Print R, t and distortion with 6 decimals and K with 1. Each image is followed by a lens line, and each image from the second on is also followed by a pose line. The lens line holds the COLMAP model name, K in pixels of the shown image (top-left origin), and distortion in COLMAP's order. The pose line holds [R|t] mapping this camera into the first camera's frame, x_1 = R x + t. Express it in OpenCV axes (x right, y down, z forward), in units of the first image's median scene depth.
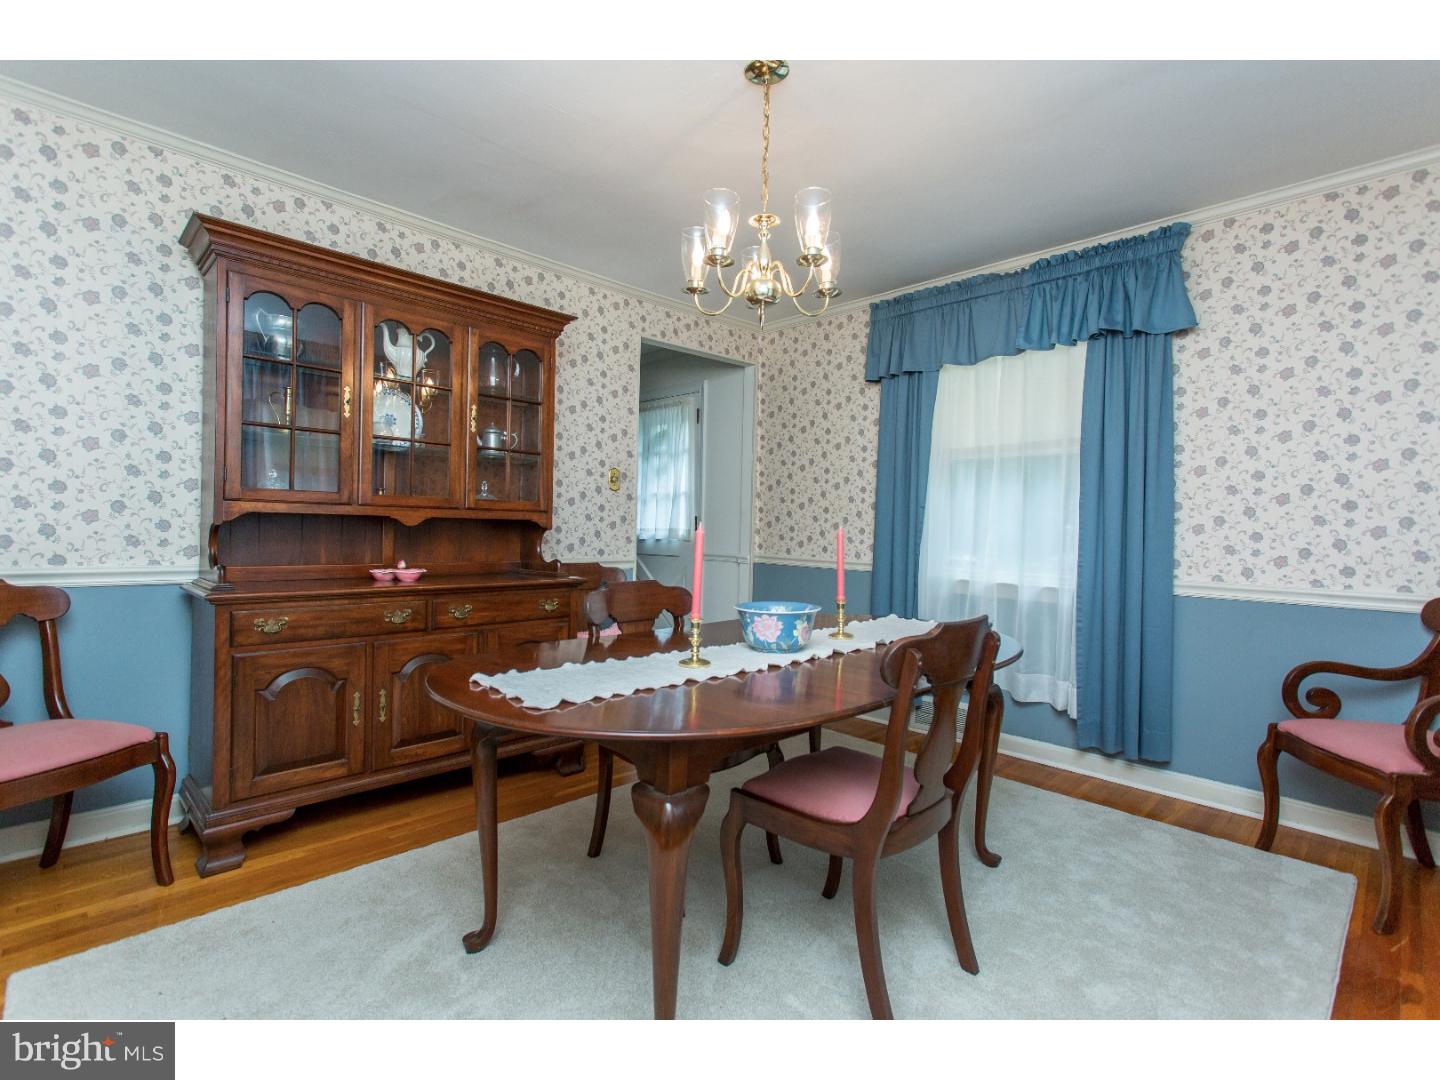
lens RADIAL K [[685.3, 0, 720.0], [0, 685.3, 540.0], [0, 0, 1]] dist [0.001084, 0.000754]
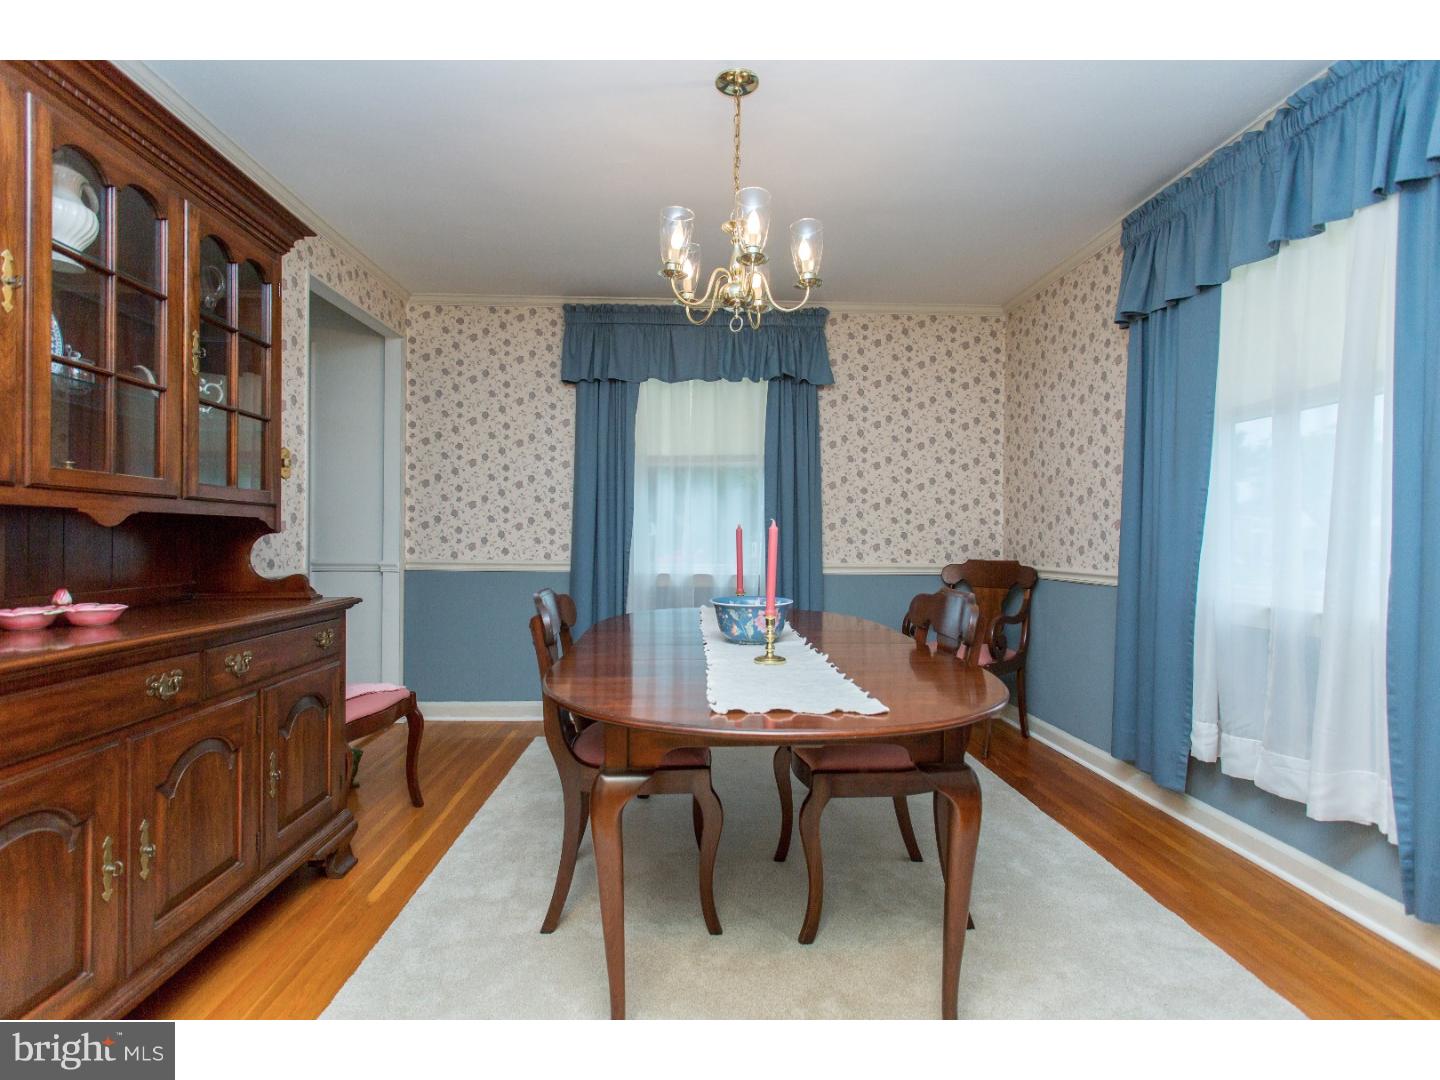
lens RADIAL K [[672.7, 0, 728.9], [0, 672.7, 534.2], [0, 0, 1]] dist [-0.004112, 0.000305]
pose [[0.663506, -0.012779, 0.748062, -0.472097], [0.021933, 0.999757, -0.002376, -0.001192], [-0.747850, 0.017984, 0.663625, 0.230476]]
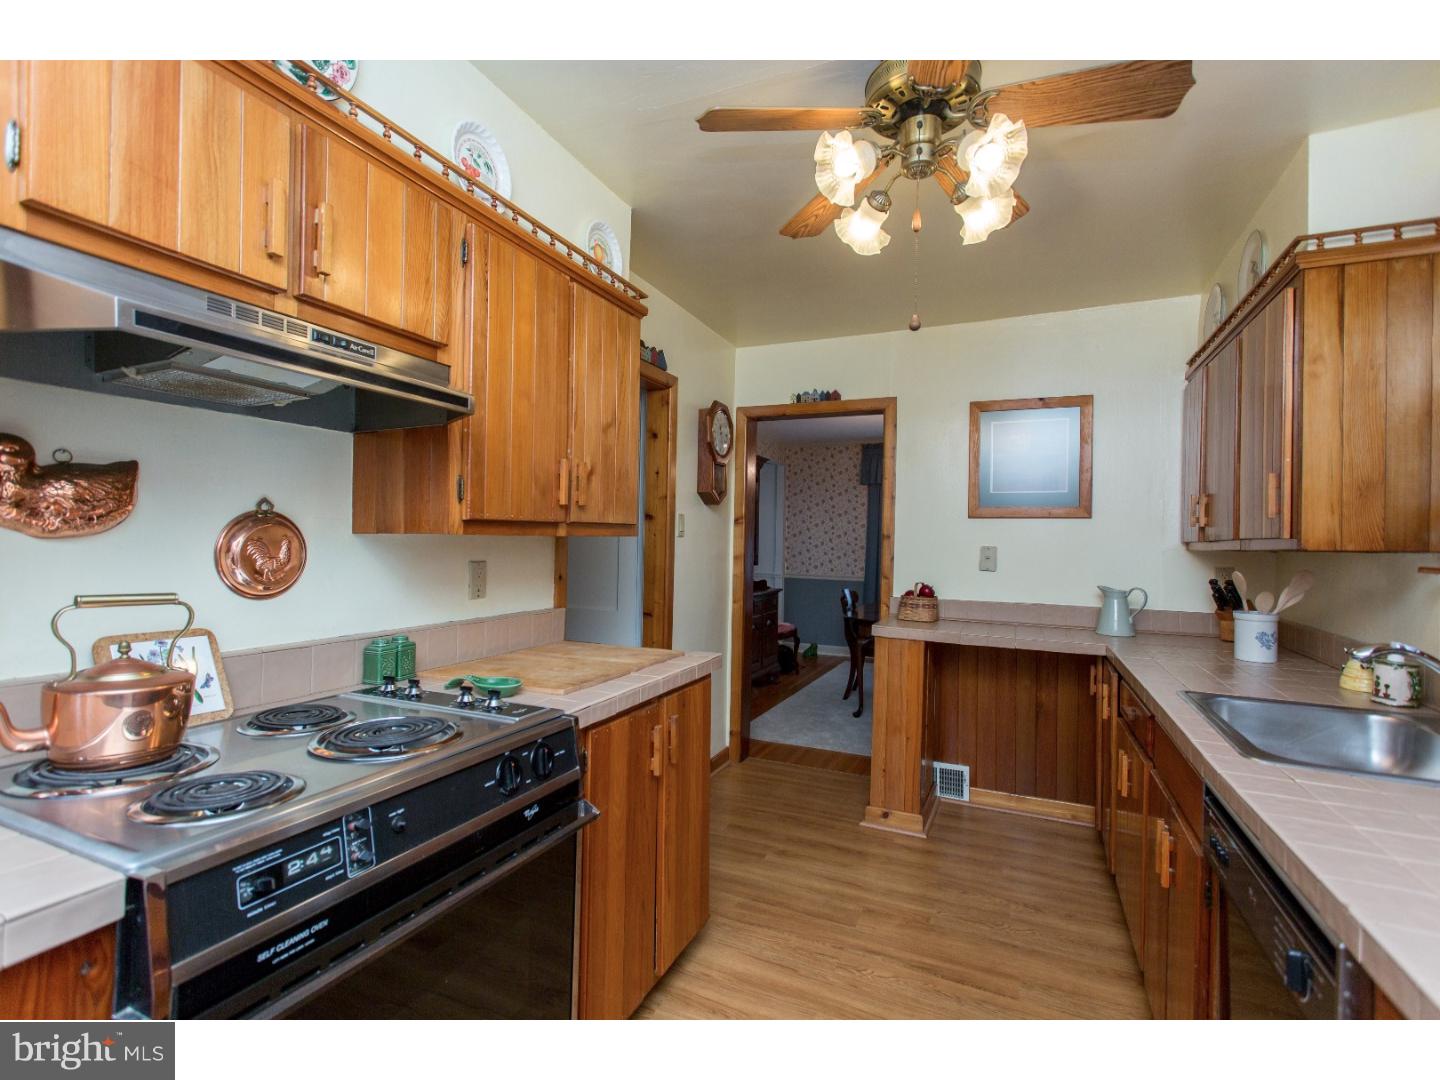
lens RADIAL K [[672.7, 0, 728.9], [0, 672.7, 534.2], [0, 0, 1]] dist [-0.004112, 0.000305]
pose [[0.930774, 0.001436, 0.365592, -1.095058], [0.006597, 0.999763, -0.020723, -0.067062], [-0.365536, 0.021700, 0.930544, -0.834987]]
